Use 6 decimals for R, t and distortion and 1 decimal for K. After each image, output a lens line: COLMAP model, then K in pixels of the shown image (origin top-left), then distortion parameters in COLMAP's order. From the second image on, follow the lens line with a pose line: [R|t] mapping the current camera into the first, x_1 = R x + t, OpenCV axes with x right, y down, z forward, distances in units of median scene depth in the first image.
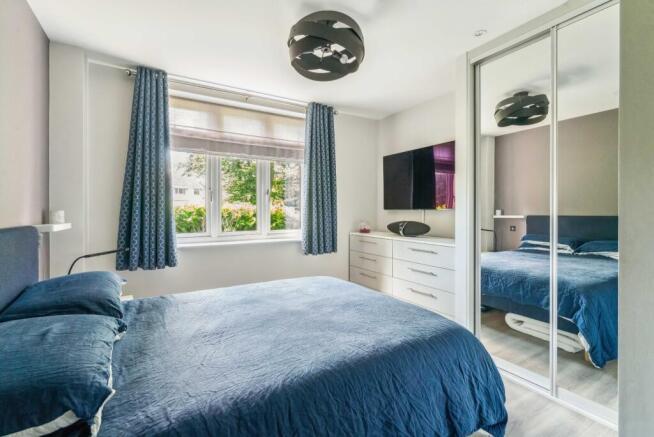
lens RADIAL K [[304.0, 0, 325.3], [0, 304.0, 208.5], [0, 0, 1]] dist [-0.003471, 0.000312]
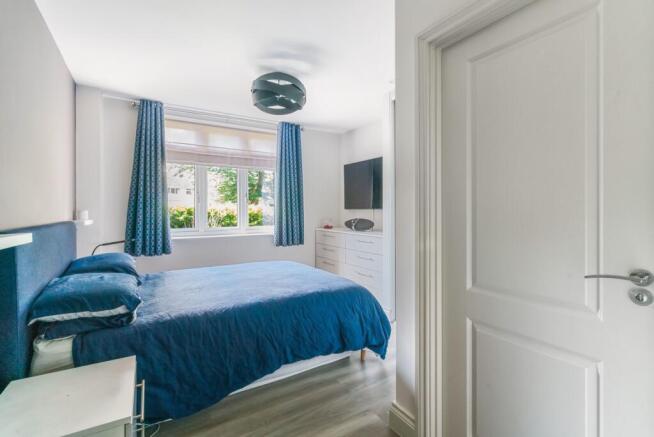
lens RADIAL K [[304.0, 0, 325.3], [0, 304.0, 208.5], [0, 0, 1]] dist [-0.003471, 0.000312]
pose [[0.999772, -0.001455, 0.021310, 0.131007], [0.001412, 0.999997, 0.002056, -0.002655], [-0.021313, -0.002025, 0.999771, -0.289173]]
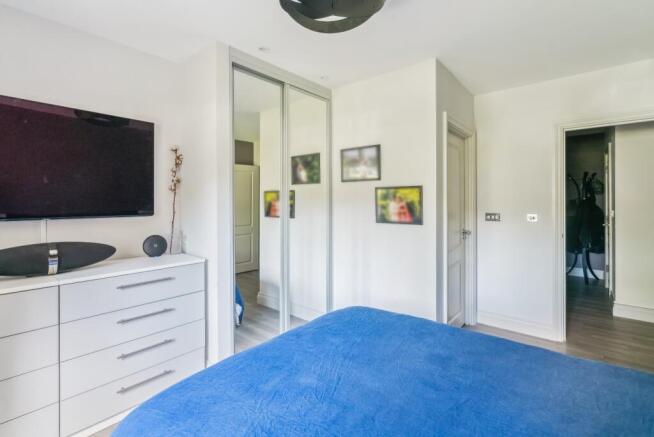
lens RADIAL K [[304.0, 0, 325.3], [0, 304.0, 208.5], [0, 0, 1]] dist [-0.003471, 0.000312]
pose [[-0.334856, 0.000029, 0.942269, -0.432123], [0.001587, 0.999999, 0.000533, -0.018293], [-0.942268, 0.001674, -0.334856, 0.900306]]
